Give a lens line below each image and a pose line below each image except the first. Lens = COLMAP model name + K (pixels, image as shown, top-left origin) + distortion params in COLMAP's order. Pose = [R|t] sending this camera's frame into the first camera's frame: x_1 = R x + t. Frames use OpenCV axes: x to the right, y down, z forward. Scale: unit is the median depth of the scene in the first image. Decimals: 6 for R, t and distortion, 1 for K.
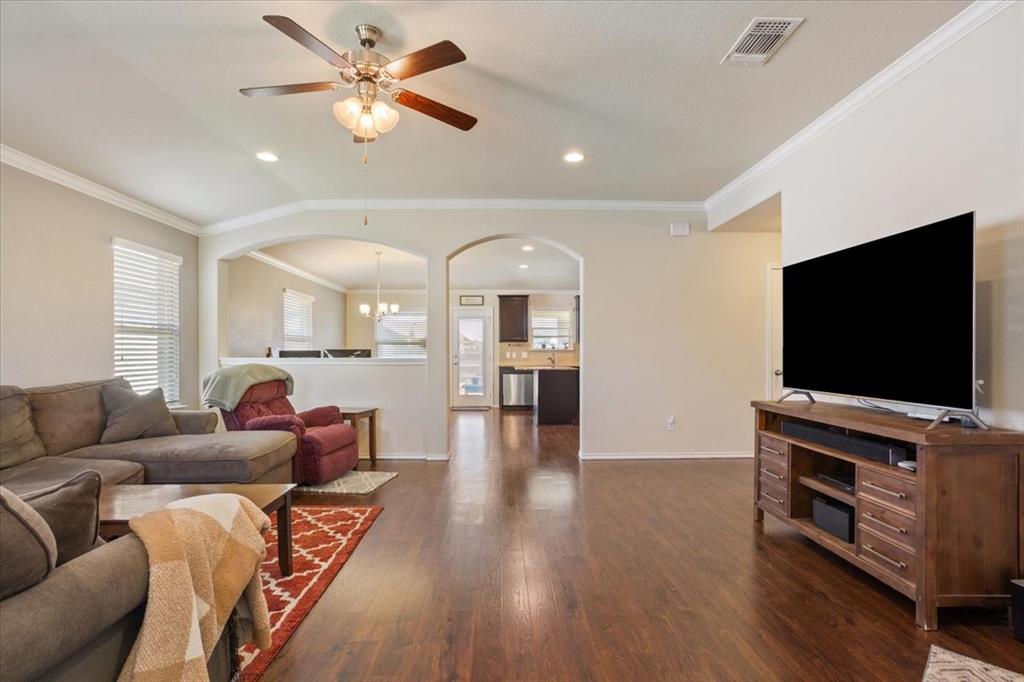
lens RADIAL K [[512.1, 0, 491.0], [0, 512.1, 352.4], [0, 0, 1]] dist [-0.023421, 0.002773]
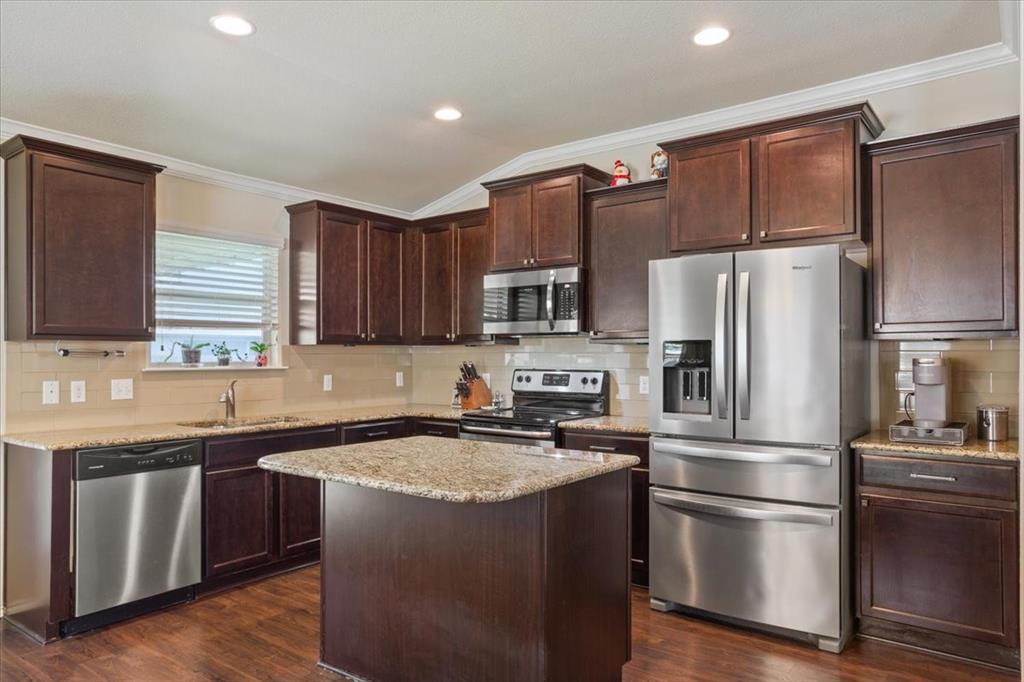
lens RADIAL K [[650.0, 0, 480.8], [0, 650.0, 348.2], [0, 0, 1]] dist [-0.033278, 0.000057]
pose [[0.590896, 0.005007, 0.806732, -0.178056], [0.000377, 0.999979, -0.006482, -0.027066], [-0.806748, 0.004134, 0.590882, 1.237992]]
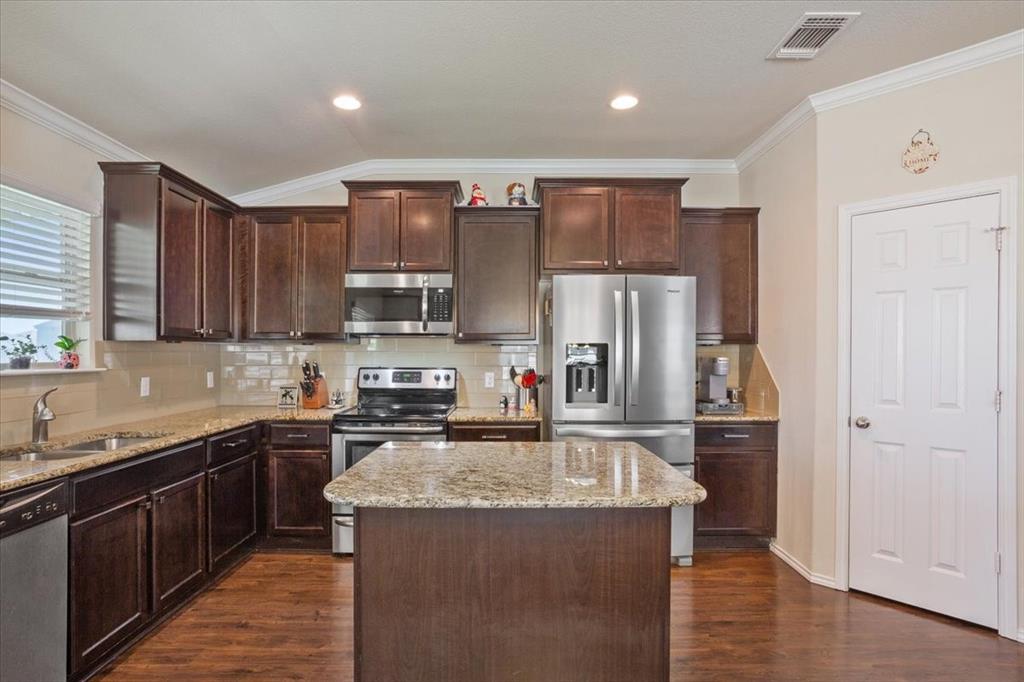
lens RADIAL K [[538.1, 0, 486.6], [0, 538.1, 349.4], [0, 0, 1]] dist [-0.026887, 0.006752]
pose [[-0.010976, 0.002360, 0.999937, -0.189706], [-0.006693, 0.999975, -0.002434, -0.028751], [-0.999917, -0.006720, -0.010960, 1.526556]]
